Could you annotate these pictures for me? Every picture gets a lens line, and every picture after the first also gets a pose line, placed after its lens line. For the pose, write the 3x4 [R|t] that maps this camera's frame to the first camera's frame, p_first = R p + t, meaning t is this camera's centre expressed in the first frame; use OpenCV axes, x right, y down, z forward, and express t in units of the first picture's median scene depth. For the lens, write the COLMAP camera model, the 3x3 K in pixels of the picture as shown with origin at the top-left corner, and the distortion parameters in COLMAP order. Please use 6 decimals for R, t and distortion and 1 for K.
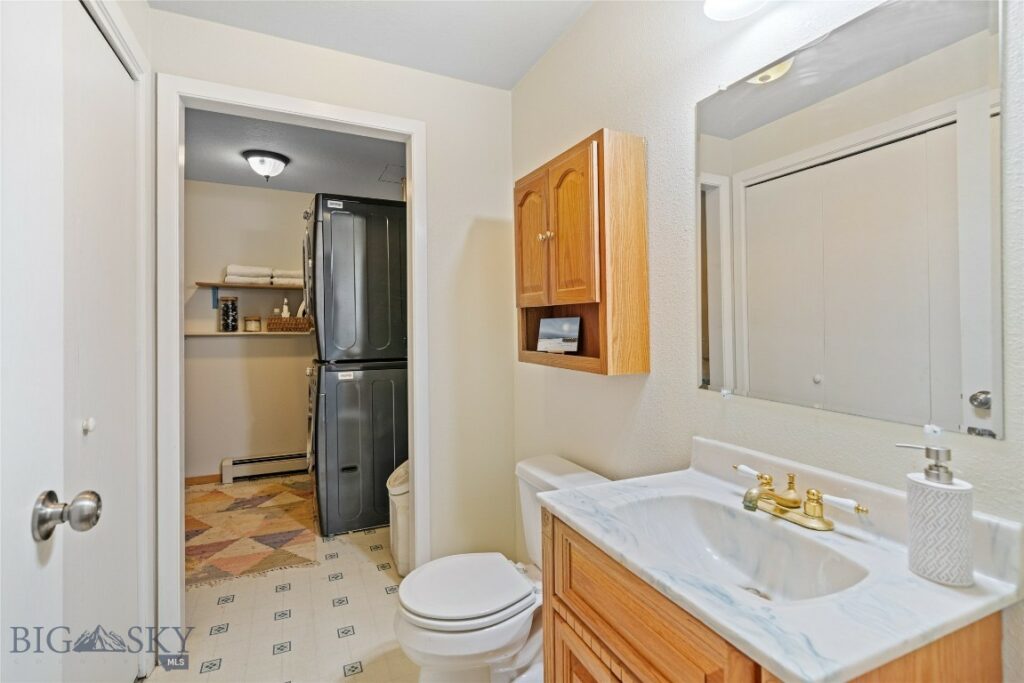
lens RADIAL K [[469.0, 0, 507.1], [0, 469.0, 336.8], [0, 0, 1]] dist [0.001603, 0.000116]
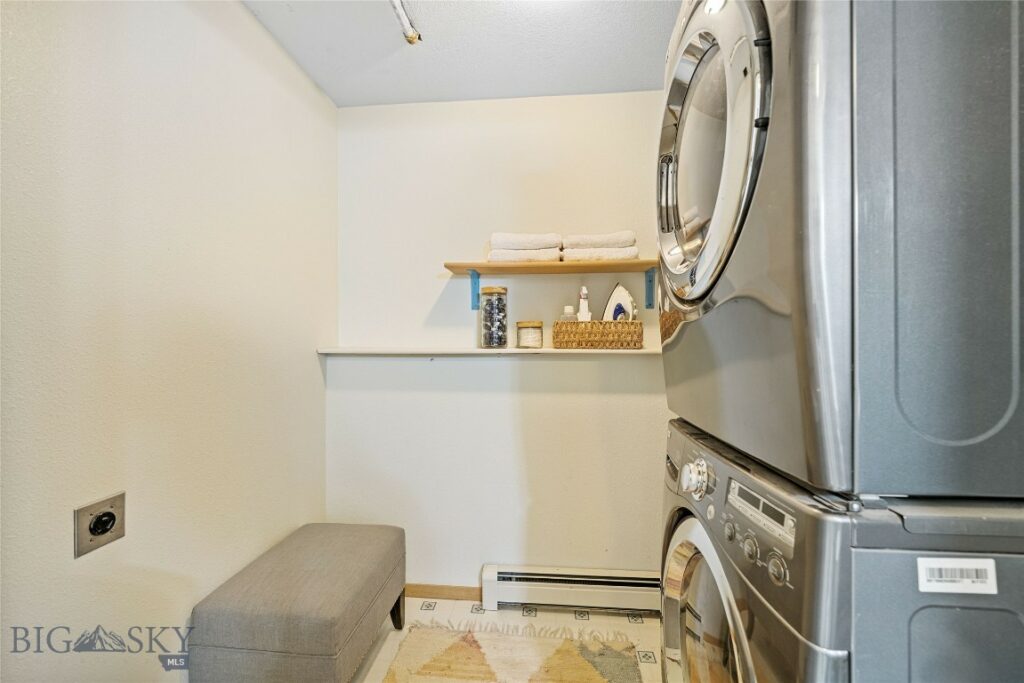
lens RADIAL K [[459.0, 0, 509.7], [0, 459.0, 337.5], [0, 0, 1]] dist [-0.000550, -0.000051]
pose [[0.862543, -0.008321, -0.505915, -0.286080], [-0.008394, 0.999492, -0.030750, -0.006505], [0.505913, 0.030769, 0.862035, 0.515816]]
